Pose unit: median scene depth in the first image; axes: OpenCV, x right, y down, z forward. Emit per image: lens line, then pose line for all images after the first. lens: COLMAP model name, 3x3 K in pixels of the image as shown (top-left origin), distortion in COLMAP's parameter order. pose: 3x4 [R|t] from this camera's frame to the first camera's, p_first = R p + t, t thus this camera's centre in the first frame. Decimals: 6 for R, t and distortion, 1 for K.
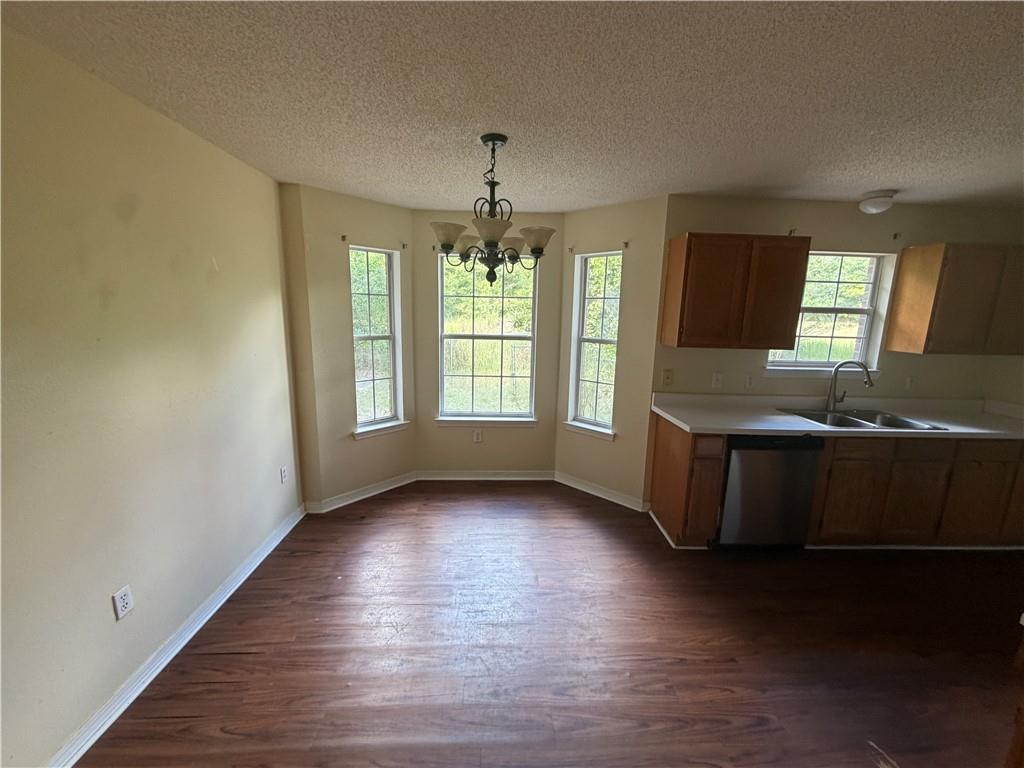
lens RADIAL K [[407.7, 0, 508.7], [0, 407.7, 384.7], [0, 0, 1]] dist [0.000195, -0.000342]
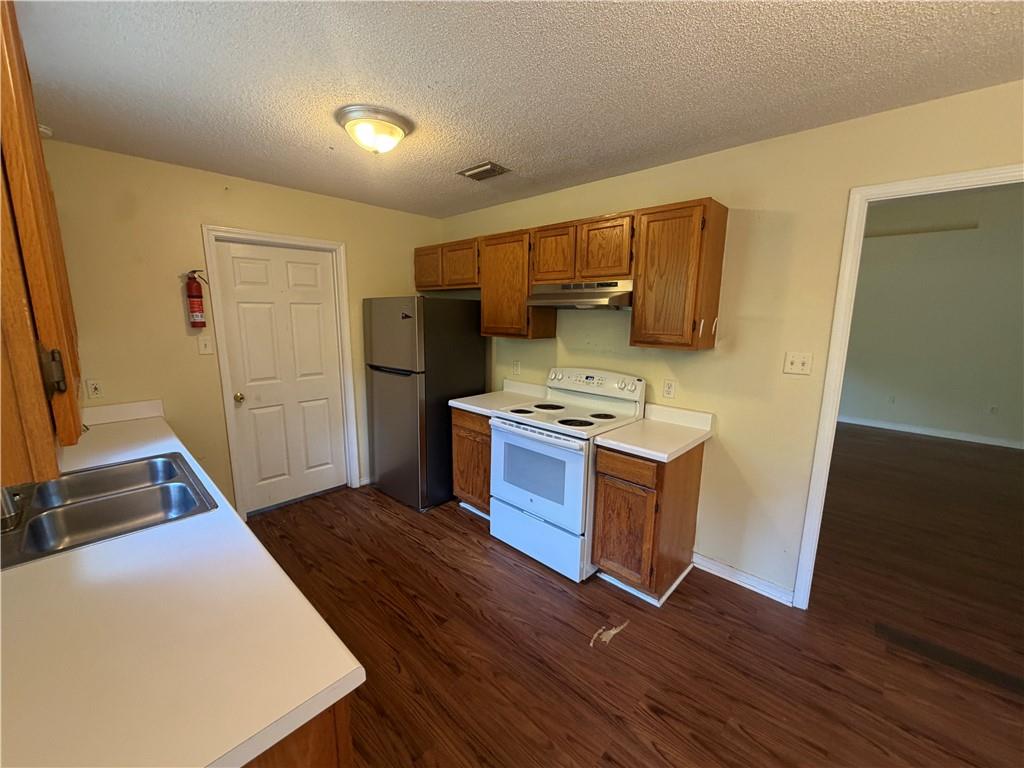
lens RADIAL K [[407.7, 0, 508.7], [0, 407.7, 384.7], [0, 0, 1]] dist [0.000195, -0.000342]
pose [[-0.694633, -0.157255, 0.701966, 0.163403], [0.101426, 0.944656, 0.311990, -0.151614], [-0.712179, 0.287916, -0.640239, 0.911375]]
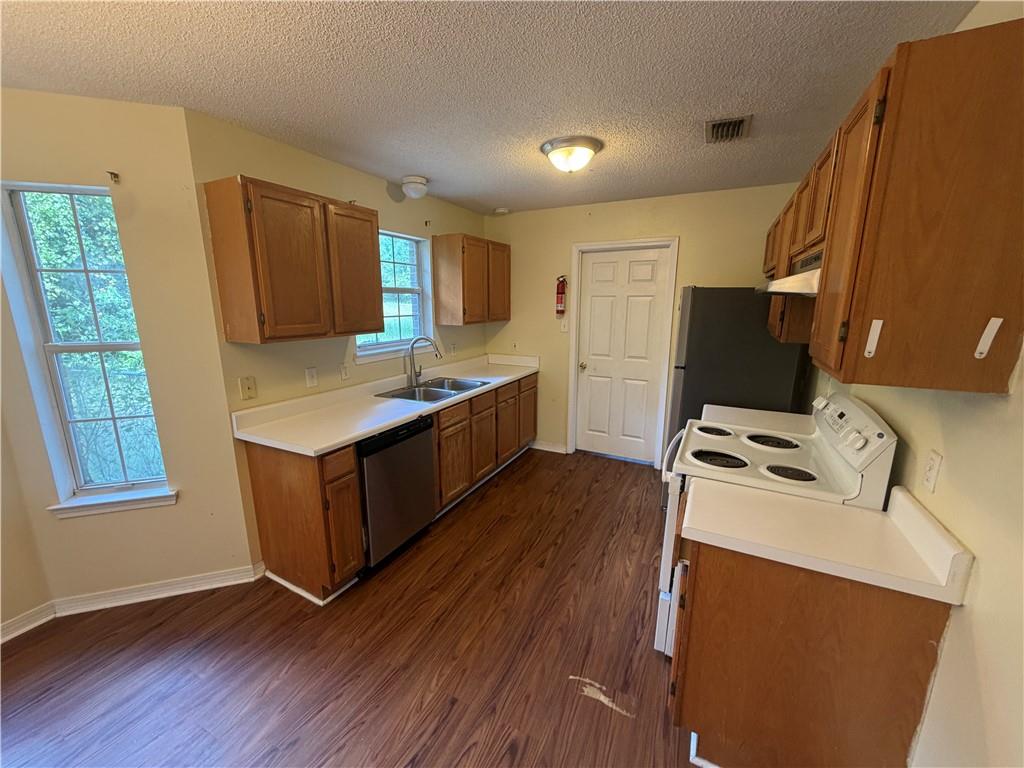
lens RADIAL K [[407.7, 0, 508.7], [0, 407.7, 384.7], [0, 0, 1]] dist [0.000195, -0.000342]
pose [[0.486209, -0.203452, 0.849828, 0.009635], [0.168745, 0.976074, 0.137132, -0.045501], [-0.857395, 0.076730, 0.508907, 0.267414]]
